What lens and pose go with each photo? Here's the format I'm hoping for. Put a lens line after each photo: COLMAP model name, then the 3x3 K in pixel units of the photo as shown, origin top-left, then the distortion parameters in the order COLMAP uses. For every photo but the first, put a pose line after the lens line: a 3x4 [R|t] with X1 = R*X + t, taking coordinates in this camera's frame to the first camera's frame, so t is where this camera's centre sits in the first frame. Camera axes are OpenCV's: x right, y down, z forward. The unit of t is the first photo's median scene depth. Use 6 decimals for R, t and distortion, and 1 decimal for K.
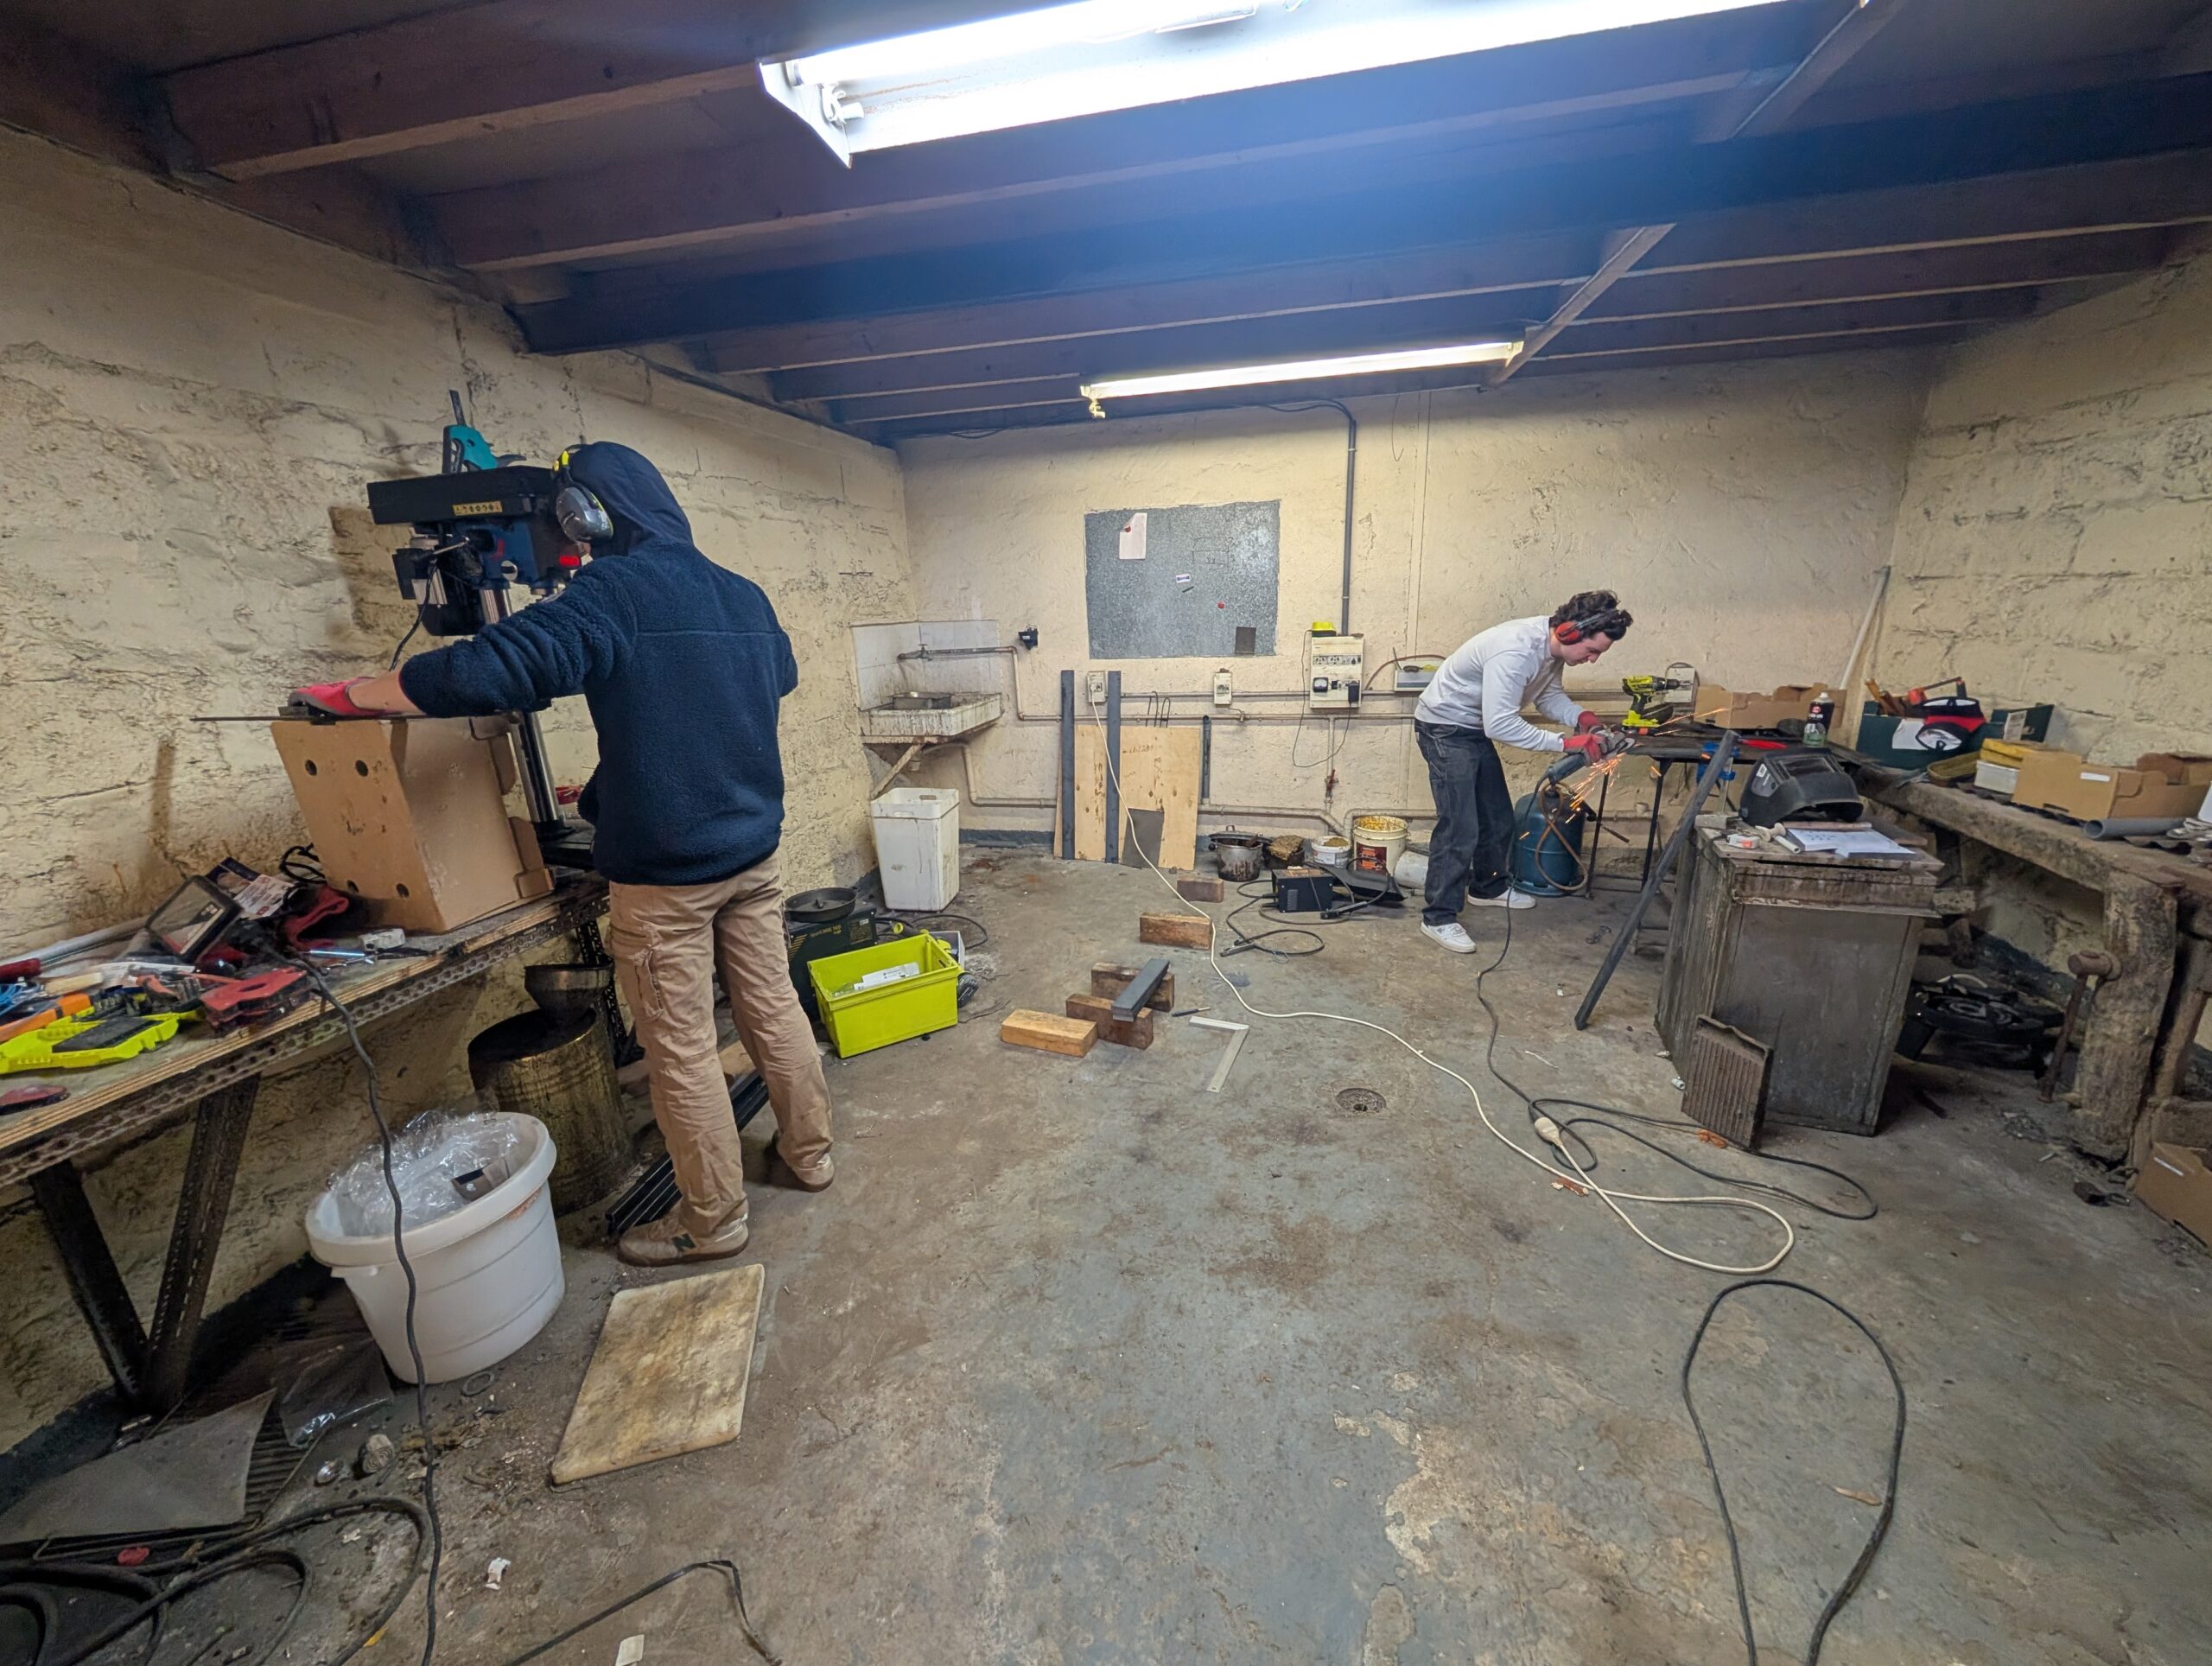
lens RADIAL K [[826.6, 0, 1111.8], [0, 826.6, 839.2], [0, 0, 1]] dist [-0.002553, 0.000444]
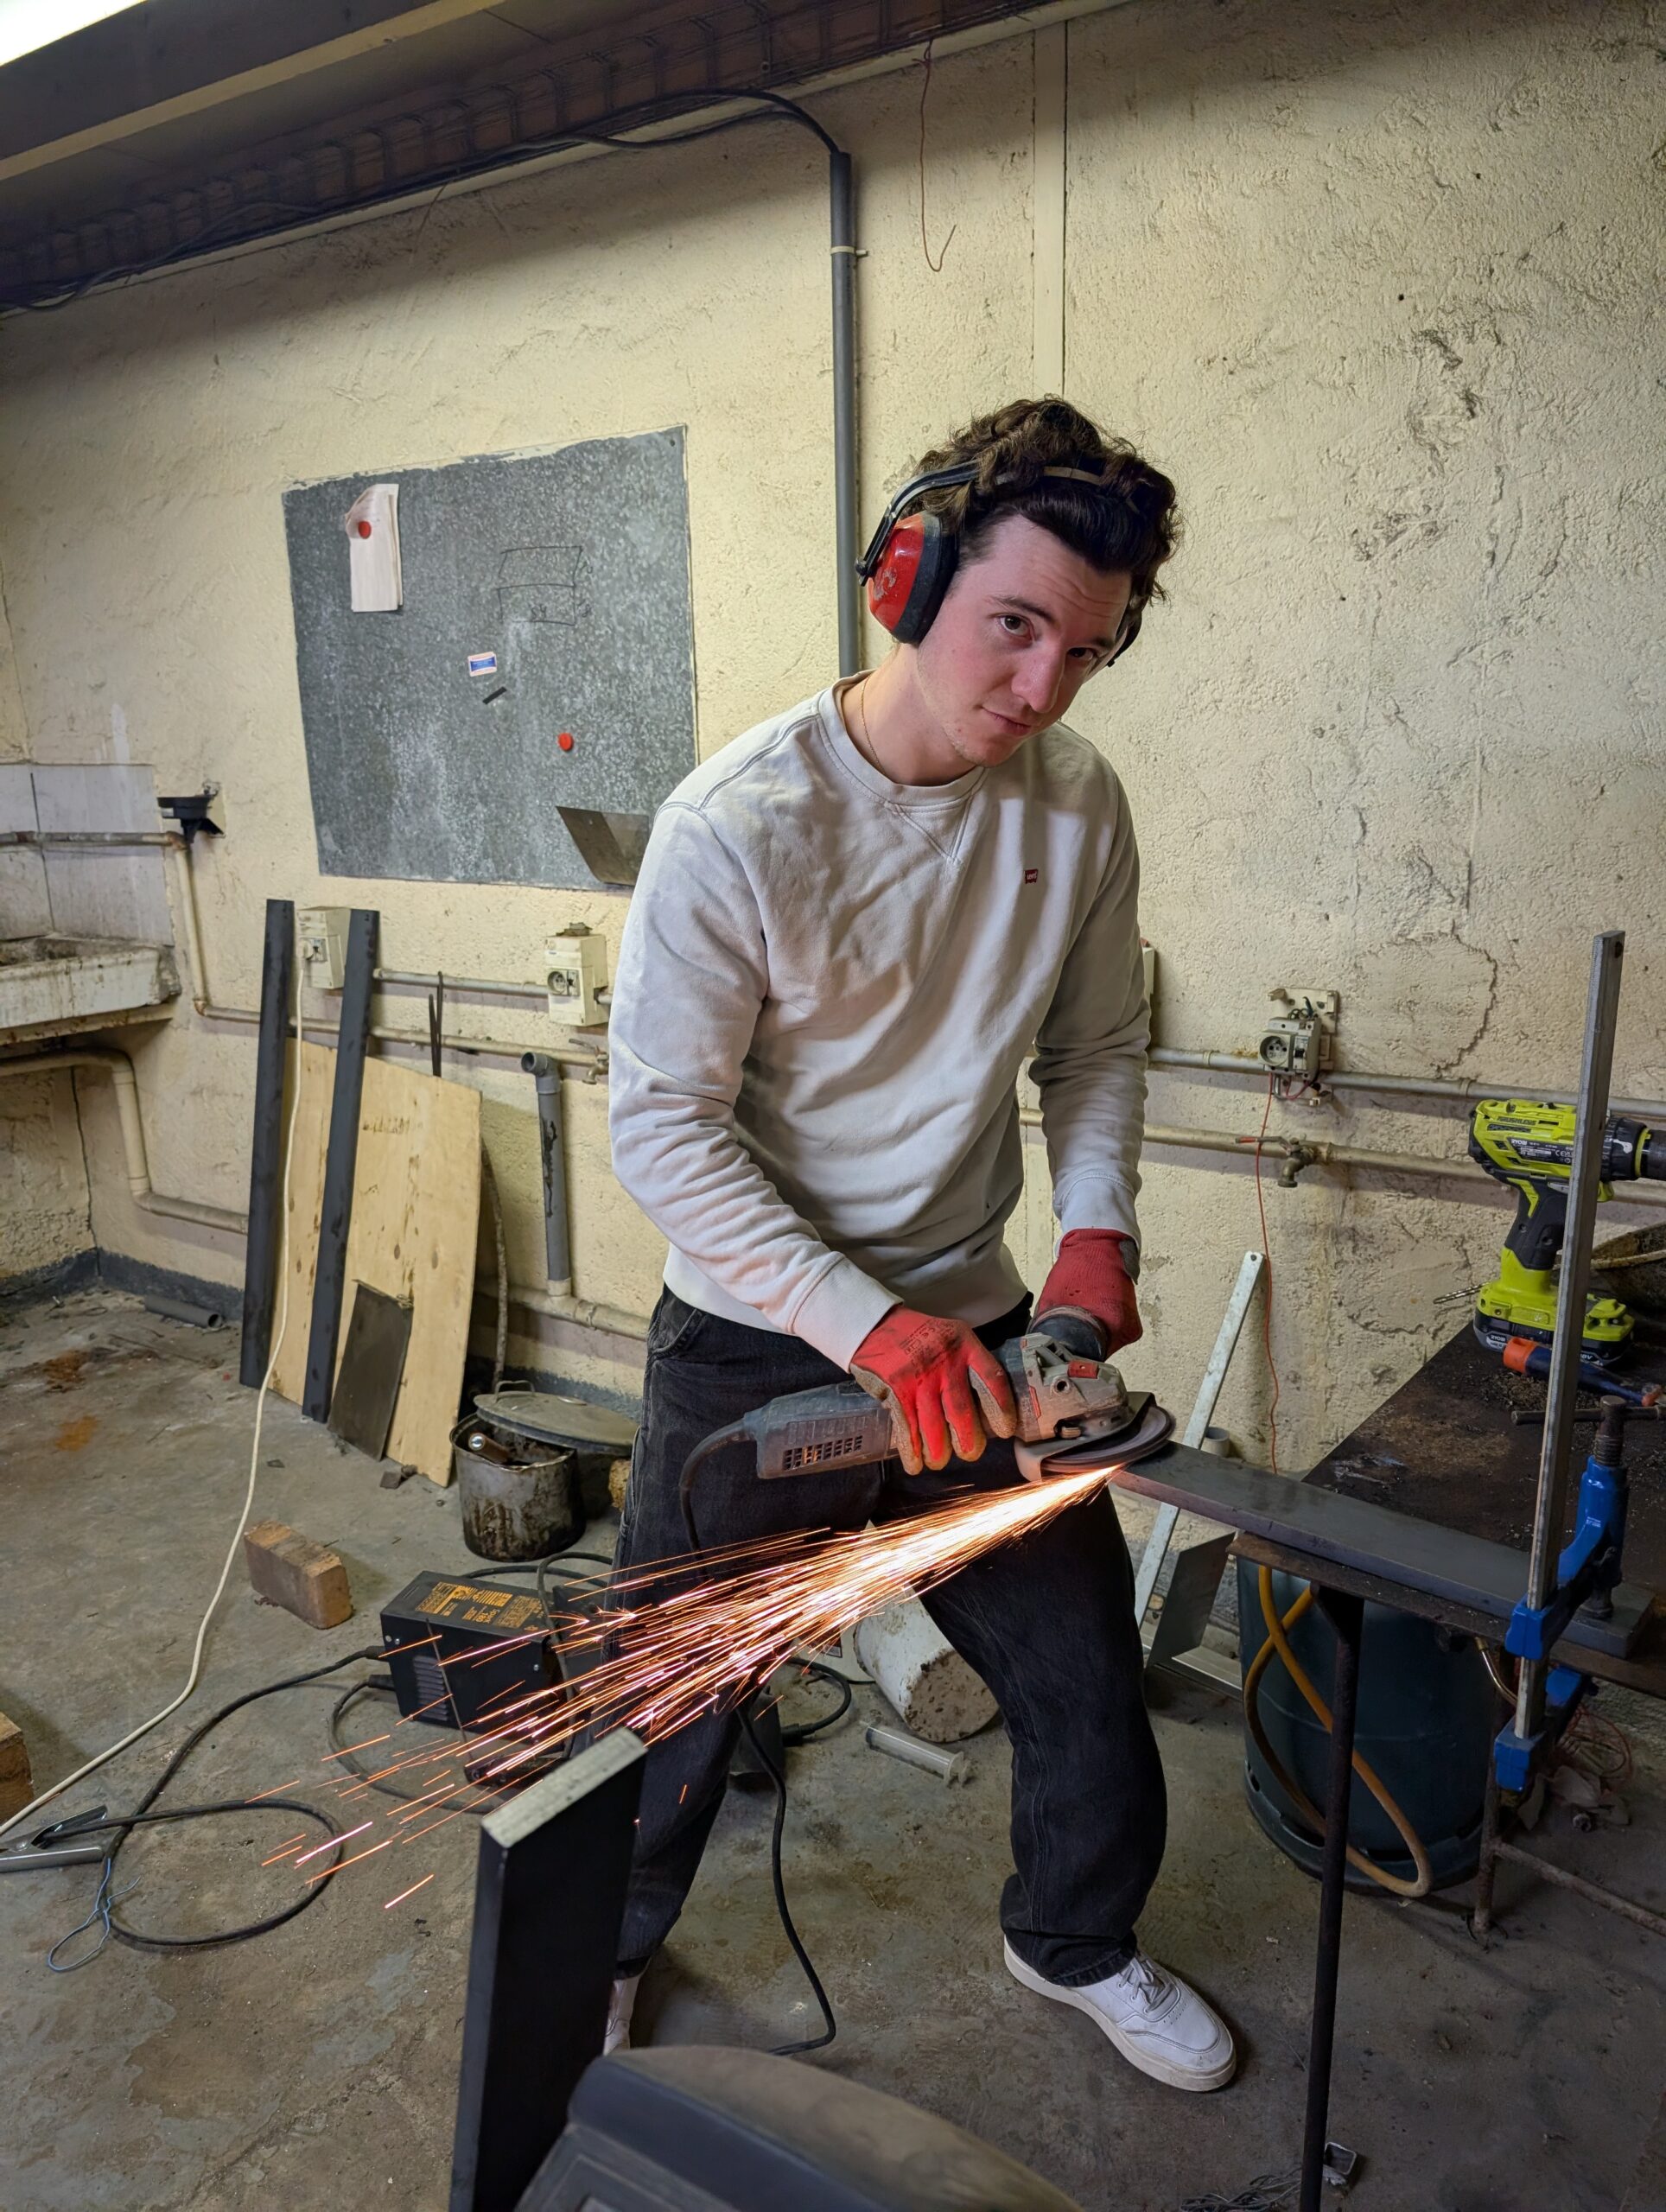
lens RADIAL K [[1590.8, 0, 847.0], [0, 1590.8, 1116.6], [0, 0, 1]] dist [0.009078, -0.008677]
pose [[0.934777, 0.101227, -0.340506, 0.570046], [-0.111564, 0.993698, -0.010862, -0.157508], [0.337260, 0.048141, 0.940180, 0.497685]]
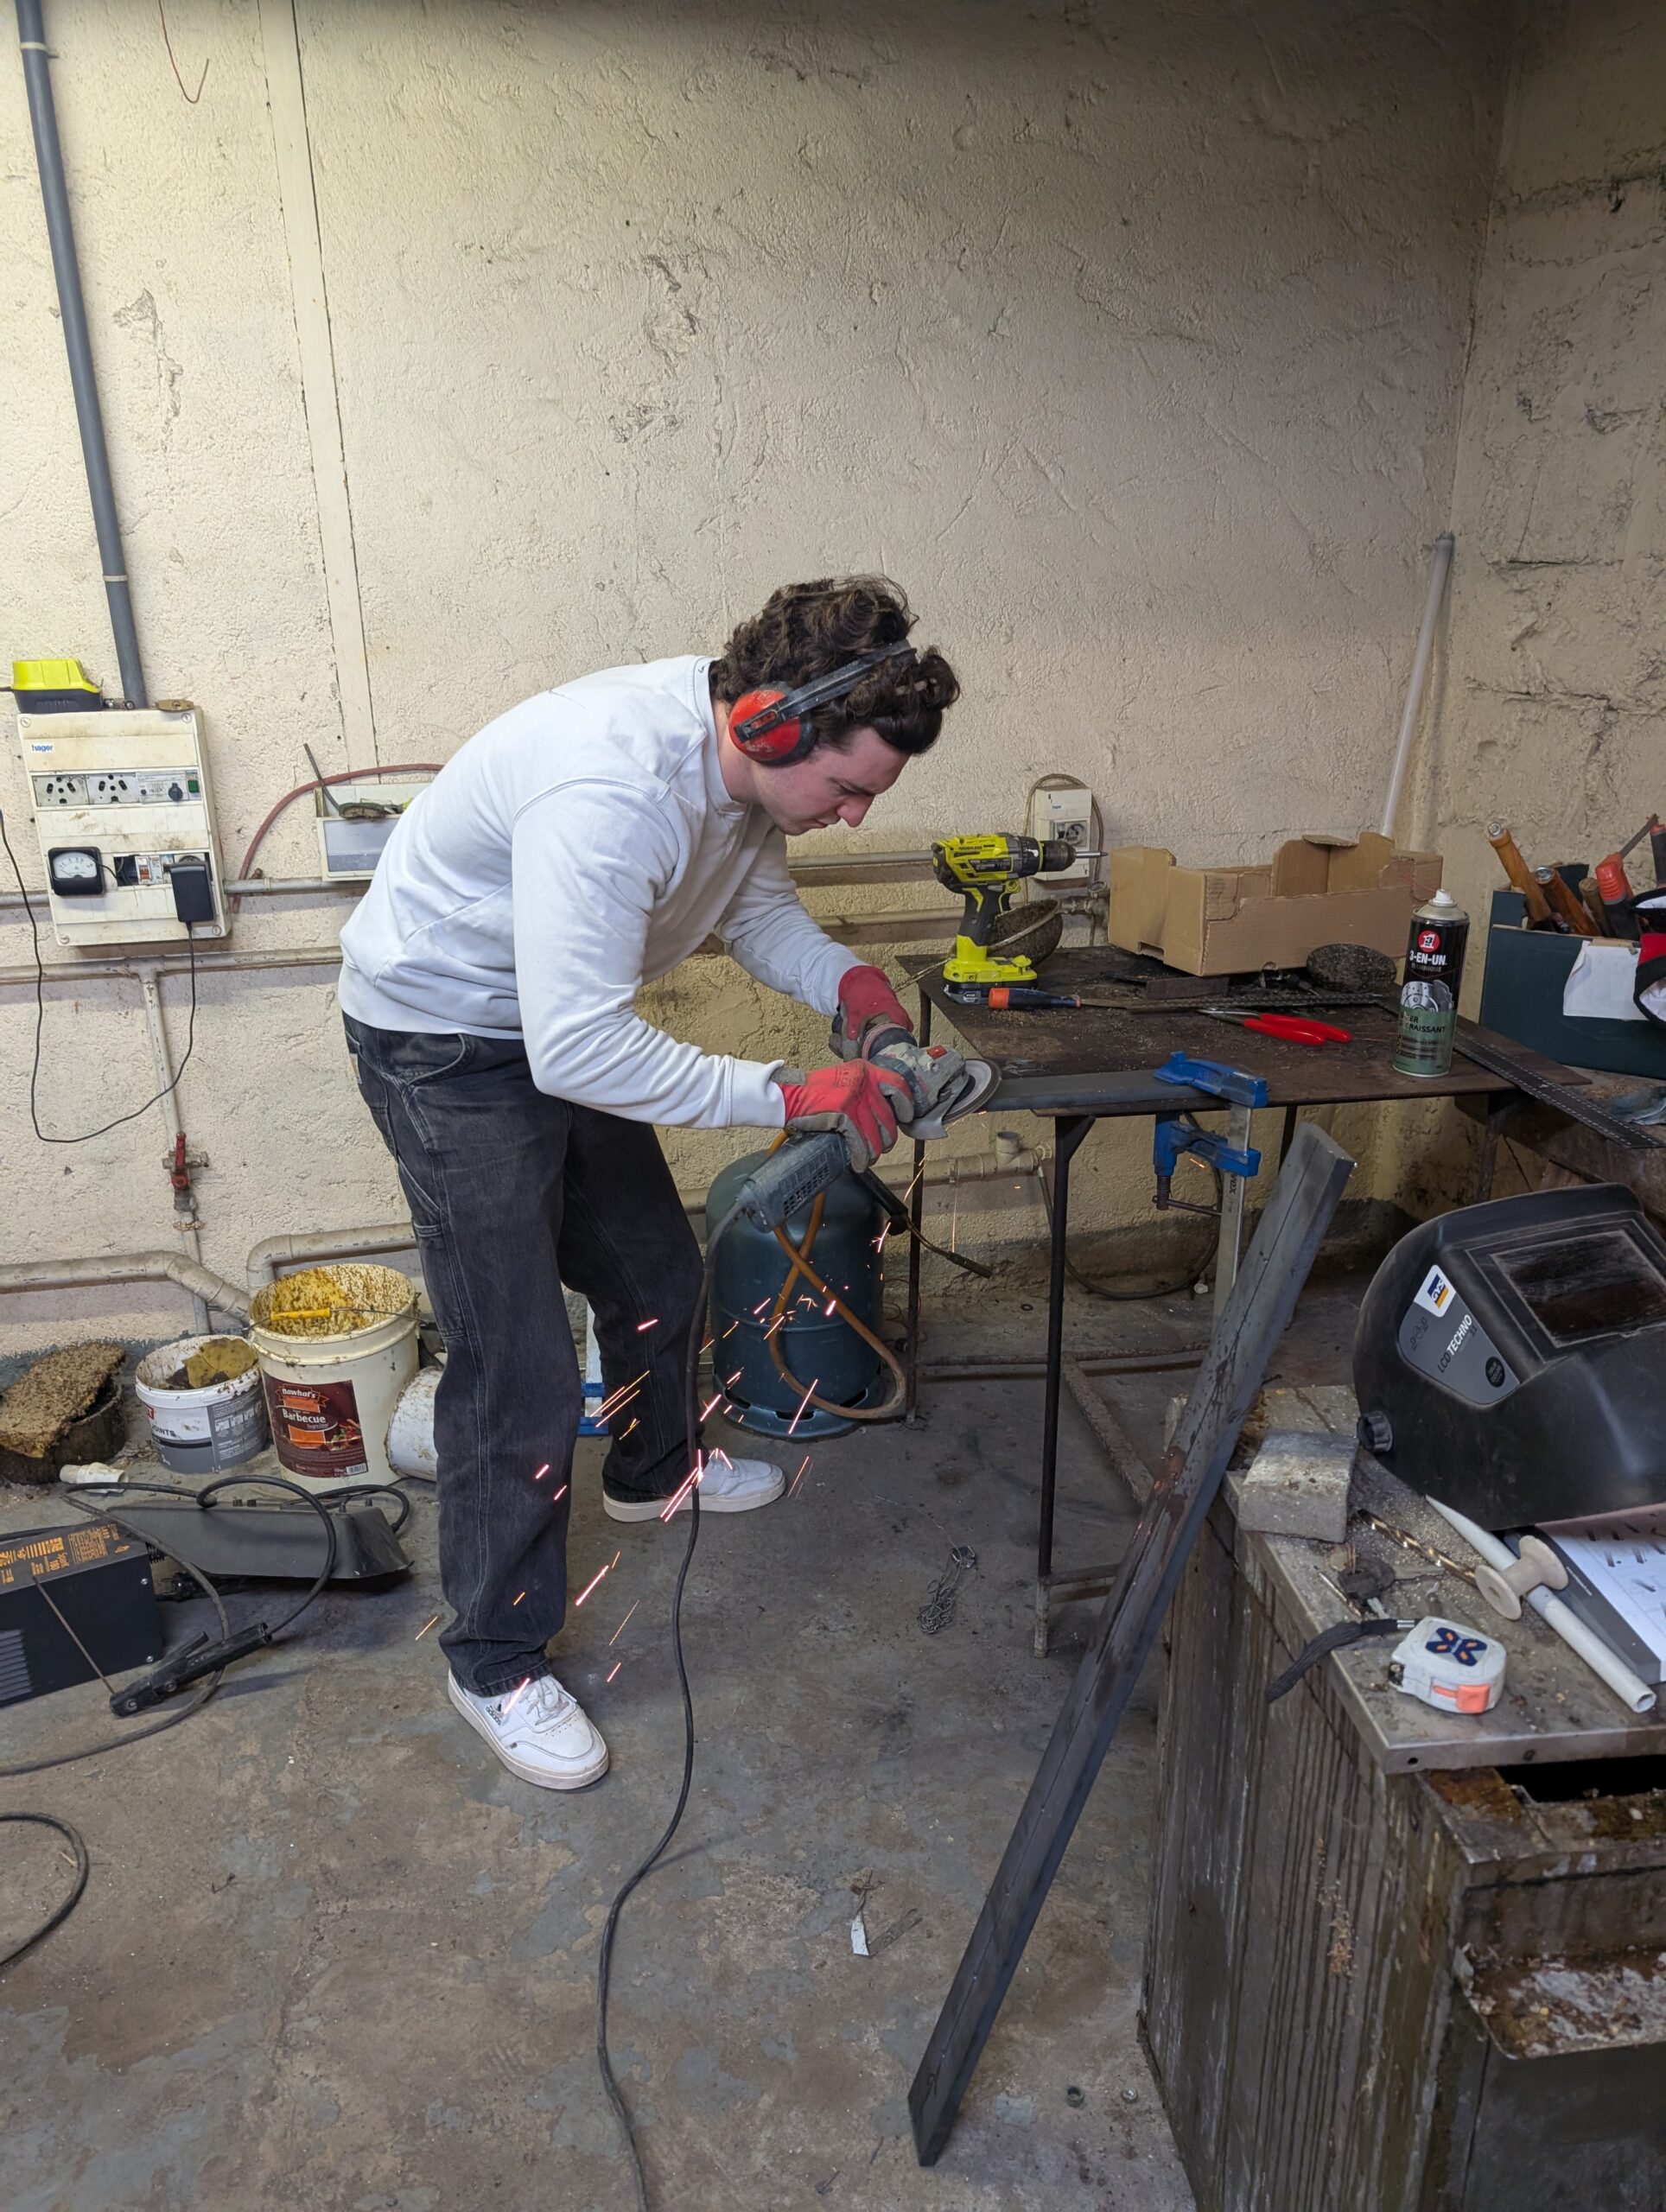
lens RADIAL K [[1590.8, 0, 801.5], [0, 1590.8, 1155.7], [0, 0, 1]] dist [0.009078, -0.008677]
pose [[0.888016, -0.133651, 0.439961, 0.251224], [0.106599, 0.990596, 0.085764, -0.122262], [-0.447286, -0.029261, 0.893912, 0.413829]]
